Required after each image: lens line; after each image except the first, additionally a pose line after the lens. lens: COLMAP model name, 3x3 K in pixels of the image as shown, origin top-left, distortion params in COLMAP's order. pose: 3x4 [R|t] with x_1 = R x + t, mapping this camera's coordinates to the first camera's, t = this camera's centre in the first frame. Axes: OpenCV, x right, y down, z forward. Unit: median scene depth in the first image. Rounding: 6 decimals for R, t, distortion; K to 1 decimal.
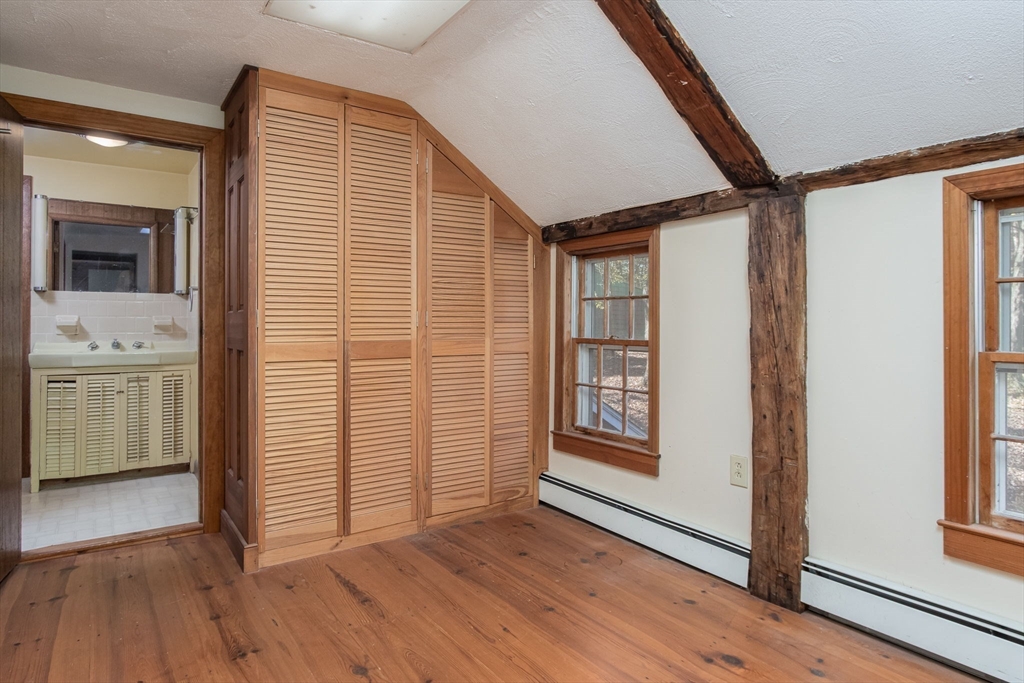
lens RADIAL K [[603.0, 0, 506.7], [0, 603.0, 319.3], [0, 0, 1]] dist [-0.007392, -0.000014]
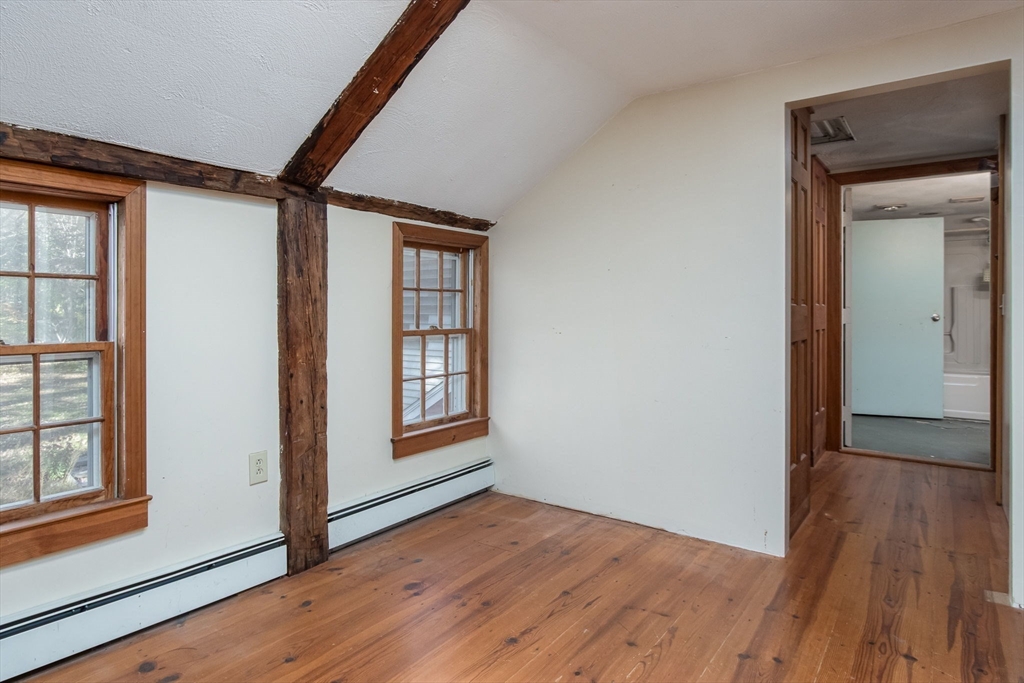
lens RADIAL K [[603.0, 0, 514.5], [0, 603.0, 312.6], [0, 0, 1]] dist [-0.007392, -0.000014]
pose [[-0.339614, -0.007116, 0.940538, -0.725038], [-0.005338, 0.999970, 0.005638, -0.005846], [-0.940550, -0.003106, -0.339642, 1.028250]]
